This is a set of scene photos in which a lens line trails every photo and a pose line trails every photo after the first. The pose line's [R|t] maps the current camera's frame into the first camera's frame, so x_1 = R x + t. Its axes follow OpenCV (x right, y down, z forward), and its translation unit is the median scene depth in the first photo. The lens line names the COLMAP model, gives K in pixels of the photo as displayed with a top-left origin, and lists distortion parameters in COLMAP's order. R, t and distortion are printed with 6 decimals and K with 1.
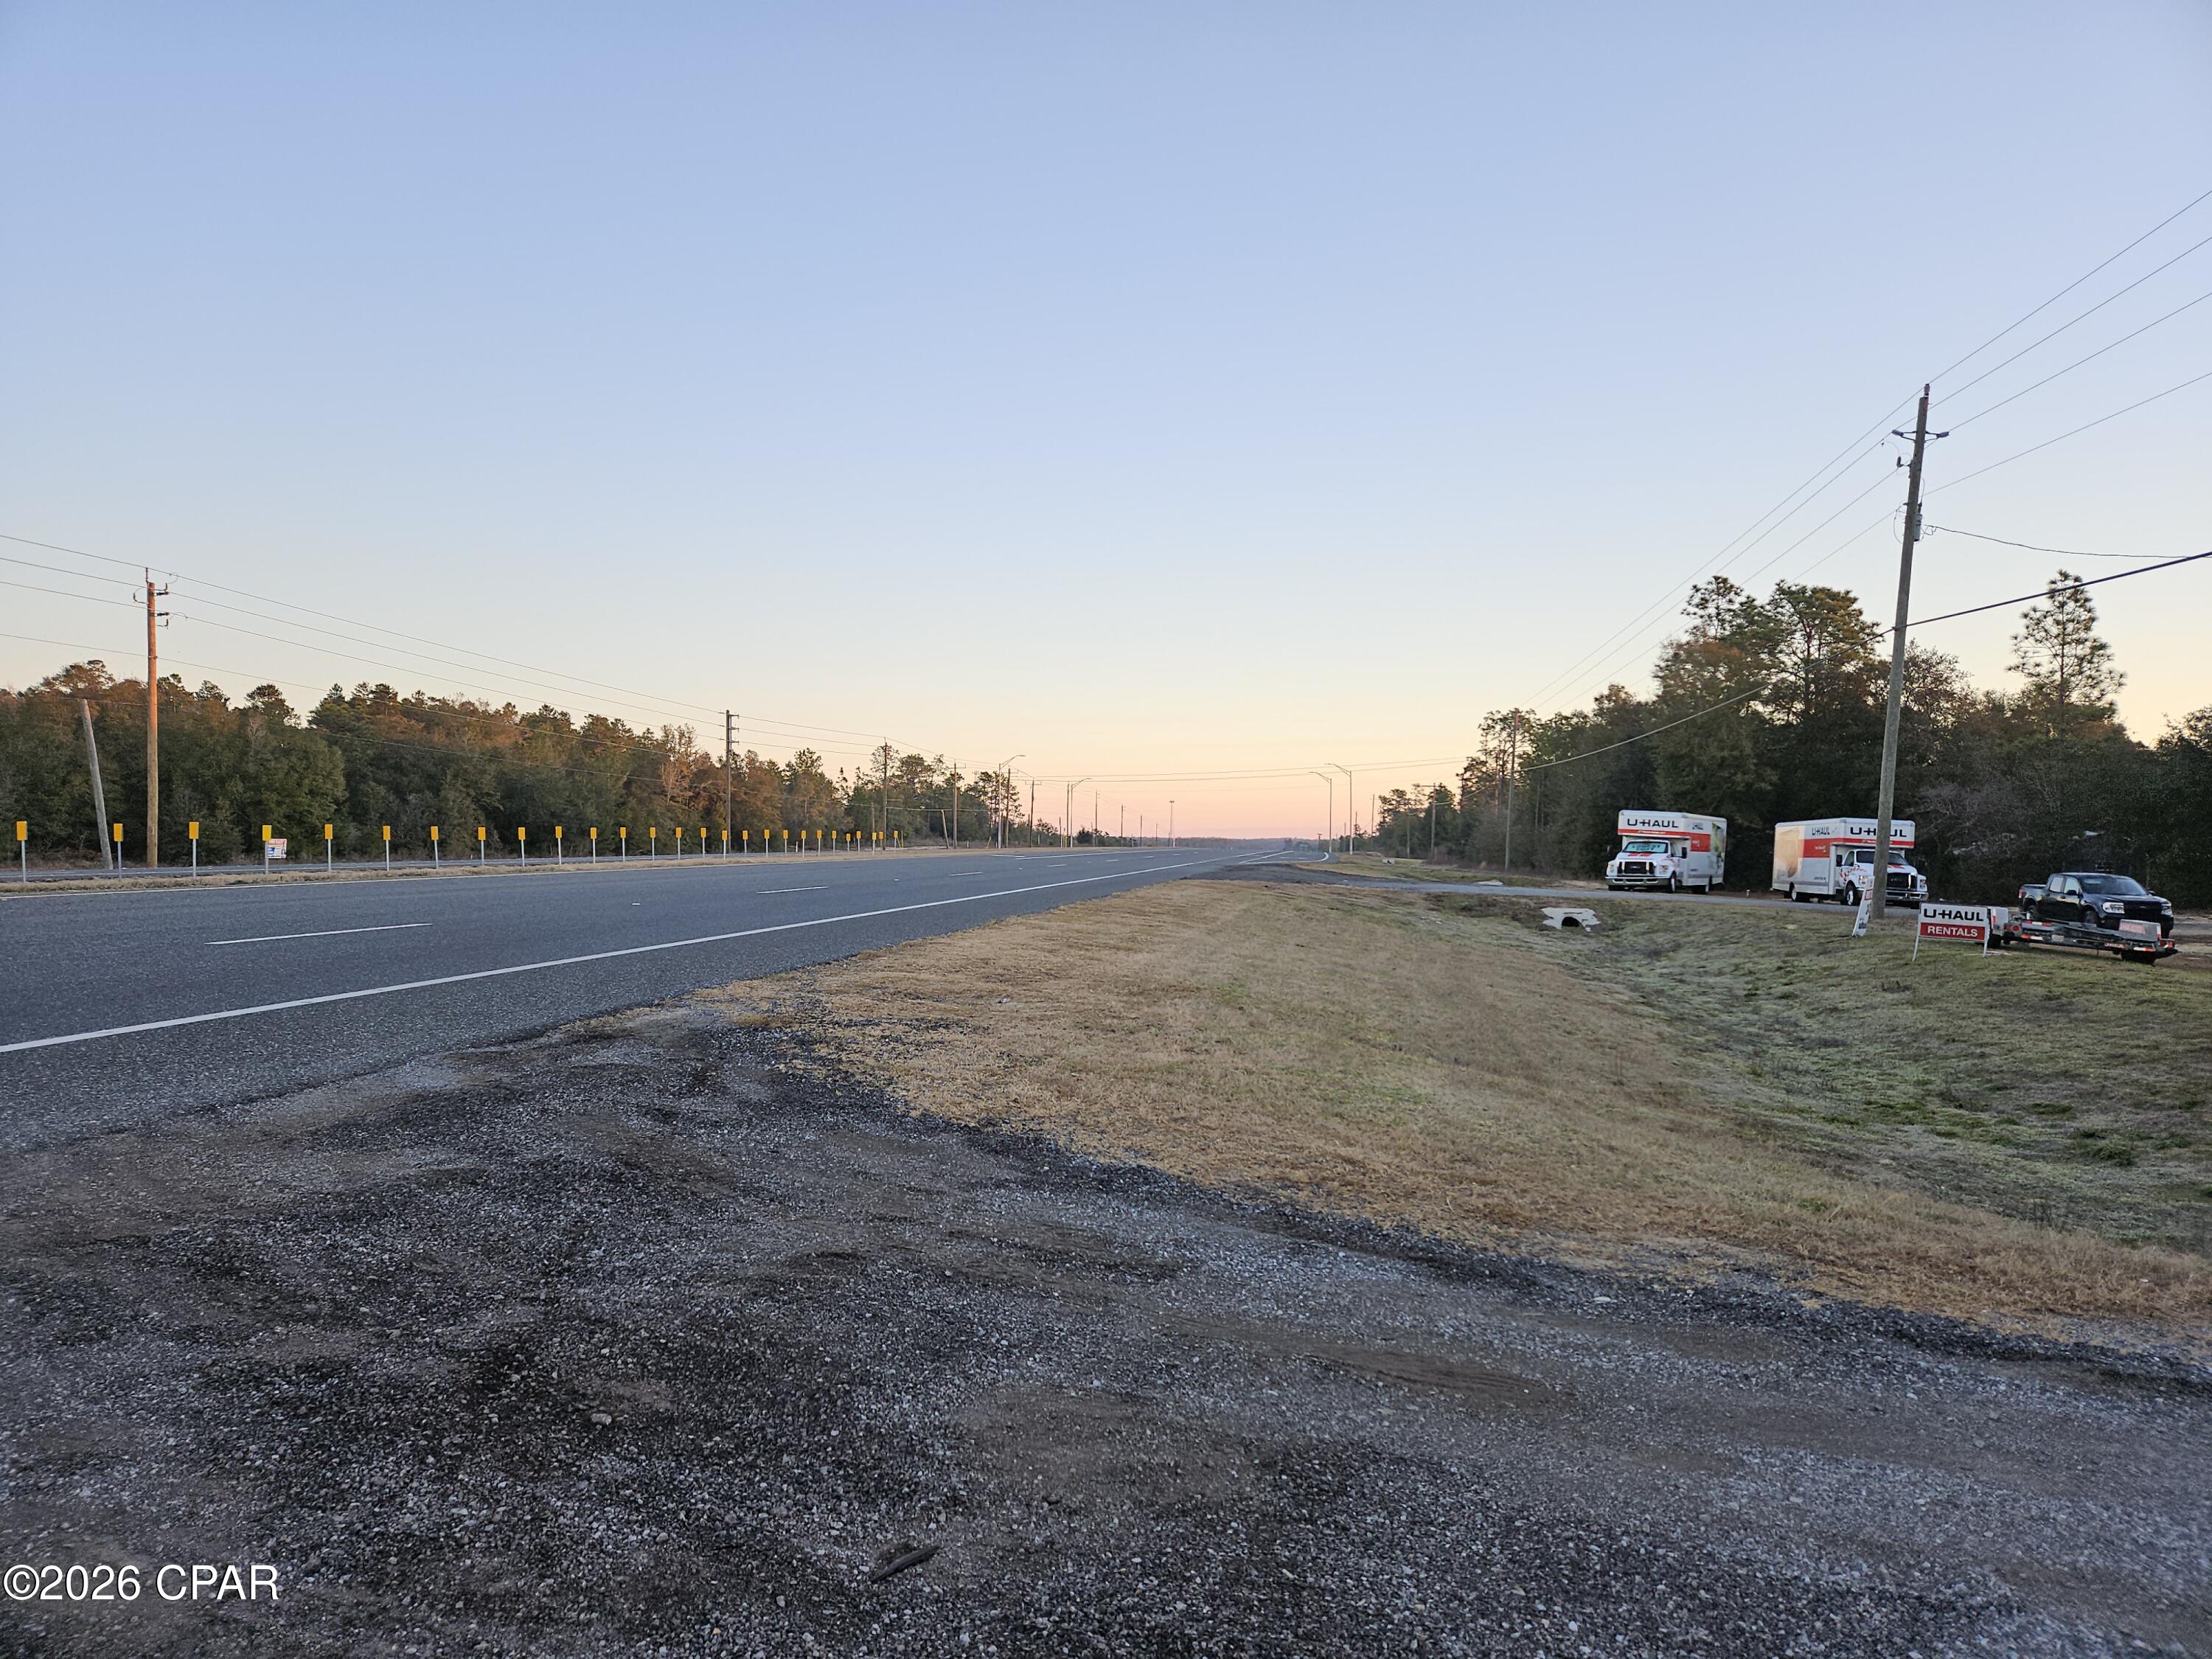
lens RADIAL K [[1485.8, 0, 1084.3], [0, 1485.8, 833.6], [0, 0, 1]] dist [0.113615, -0.094930]
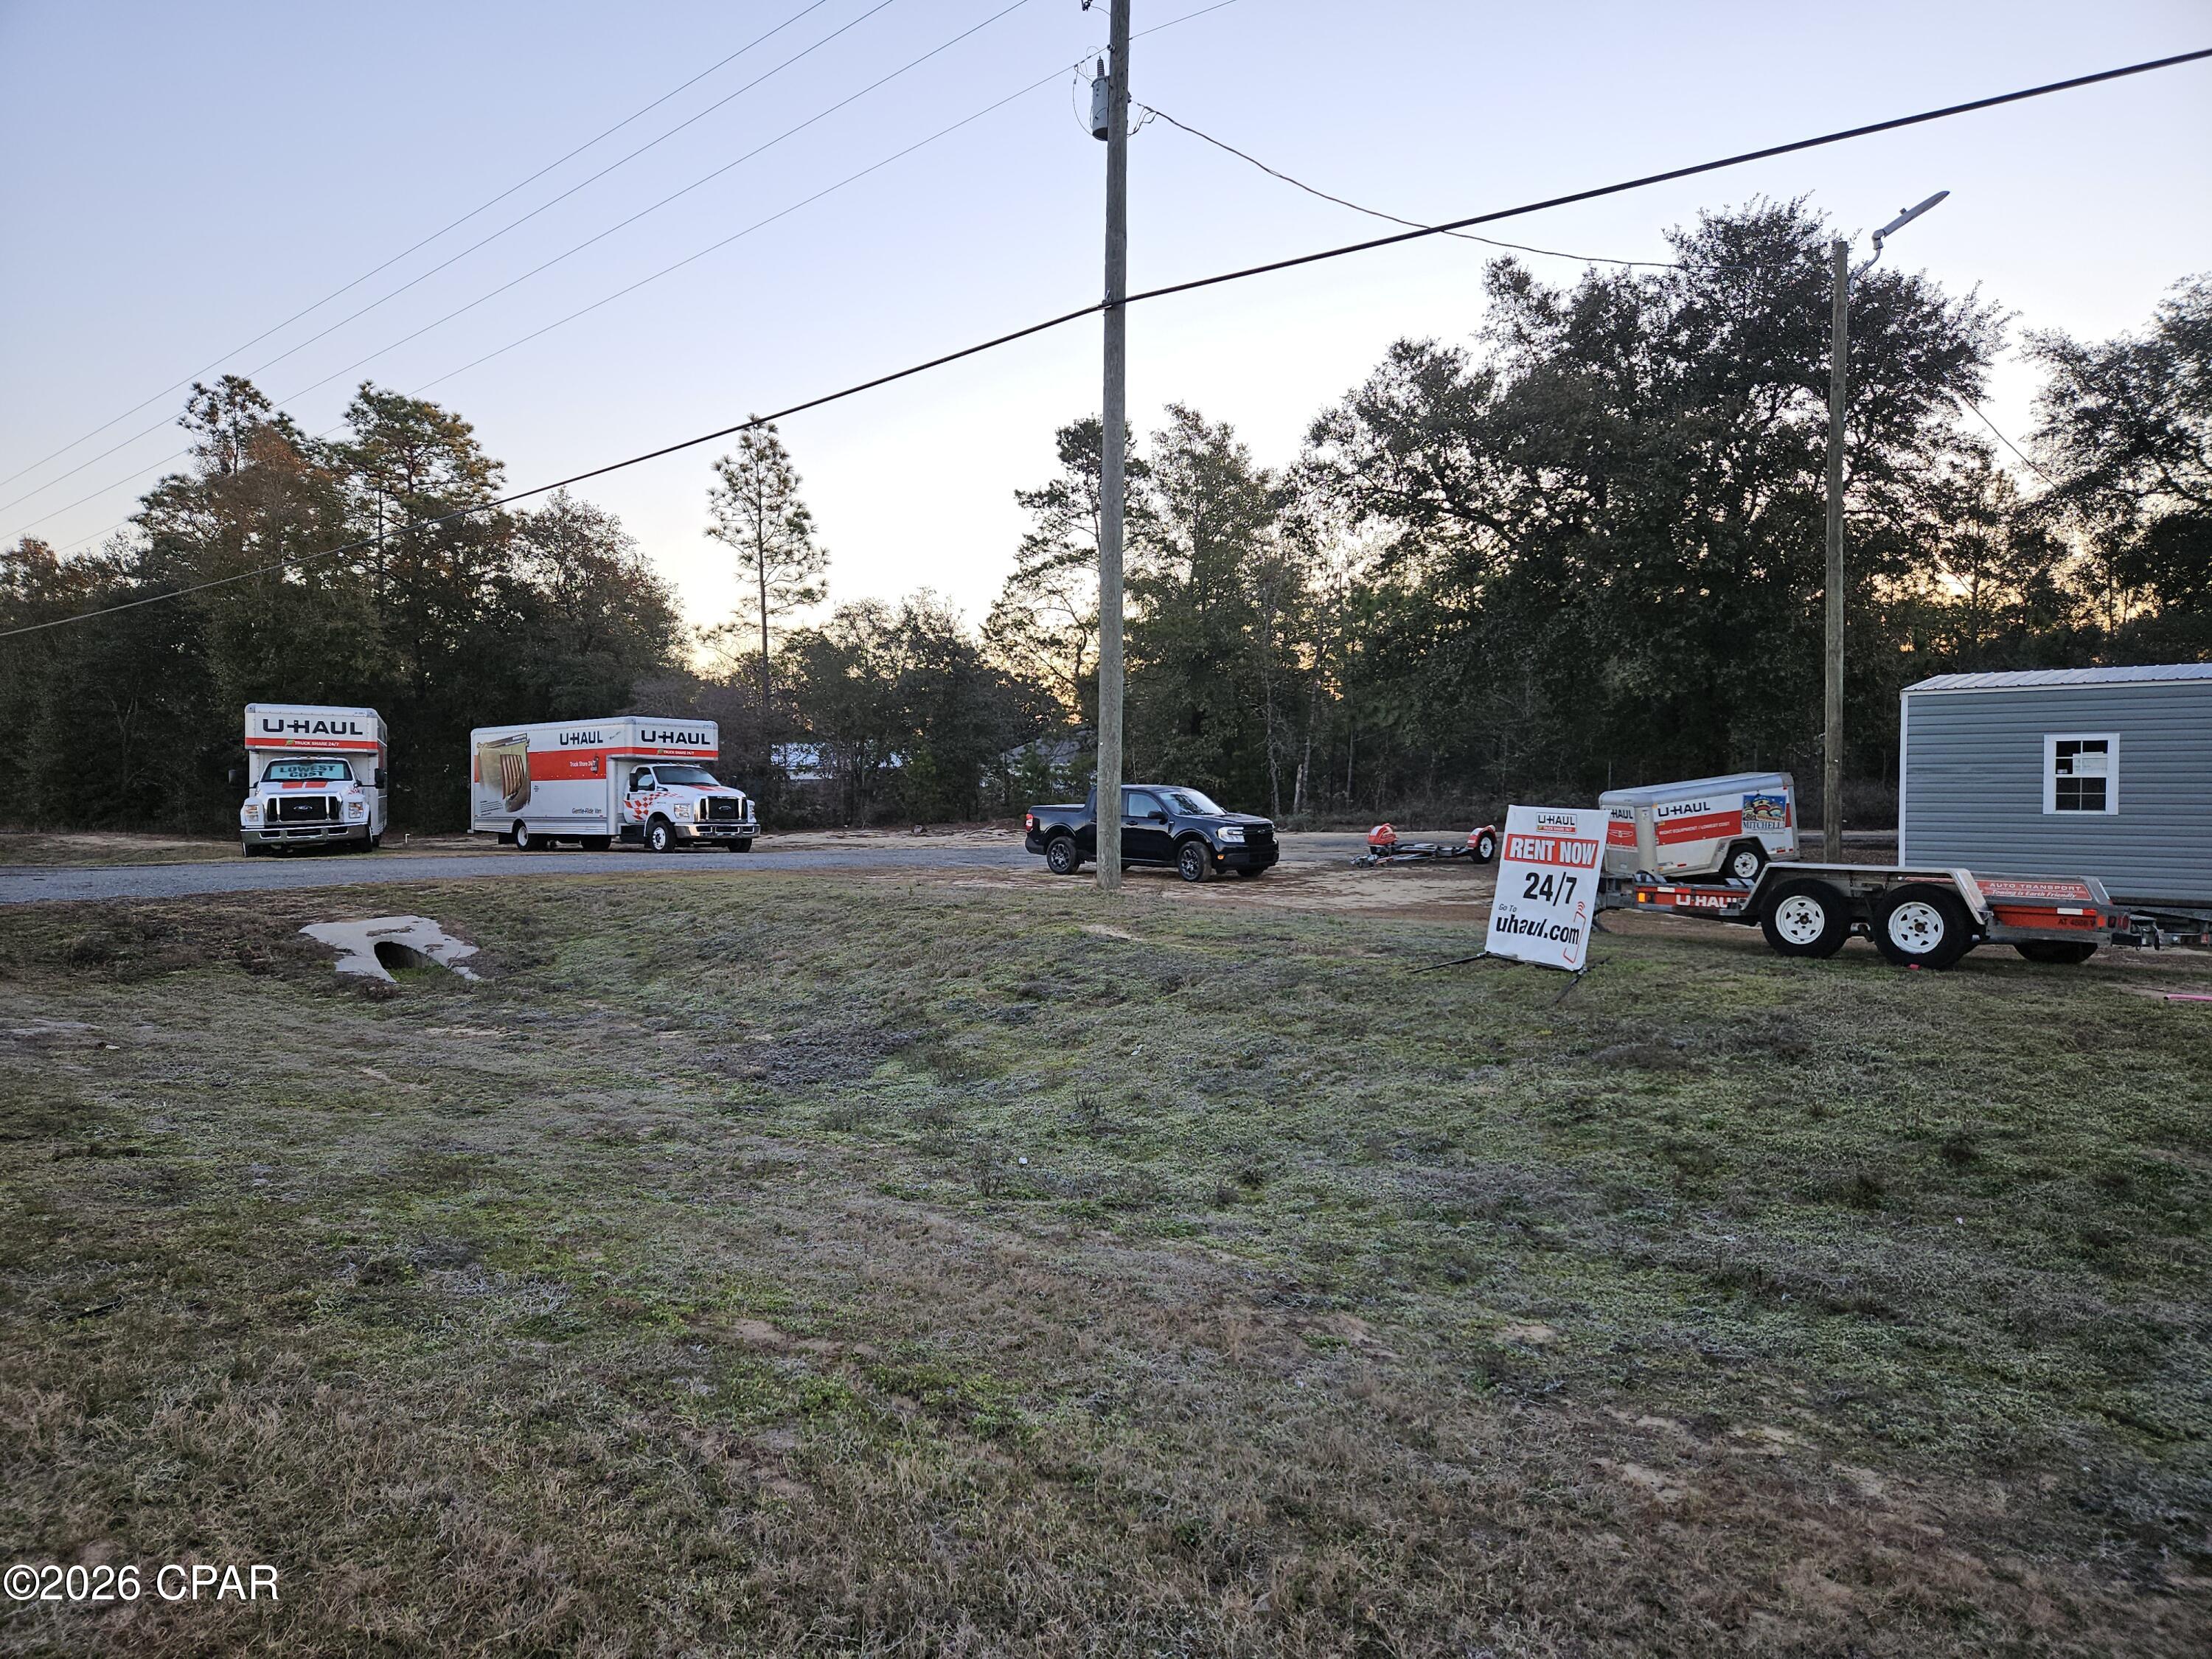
lens RADIAL K [[1485.8, 0, 1084.3], [0, 1485.8, 833.6], [0, 0, 1]] dist [0.113615, -0.094930]
pose [[0.554083, -0.062518, 0.830111, 0.067558], [0.022201, 0.997931, 0.060338, 0.004808], [-0.832166, -0.015003, 0.554324, 0.447193]]
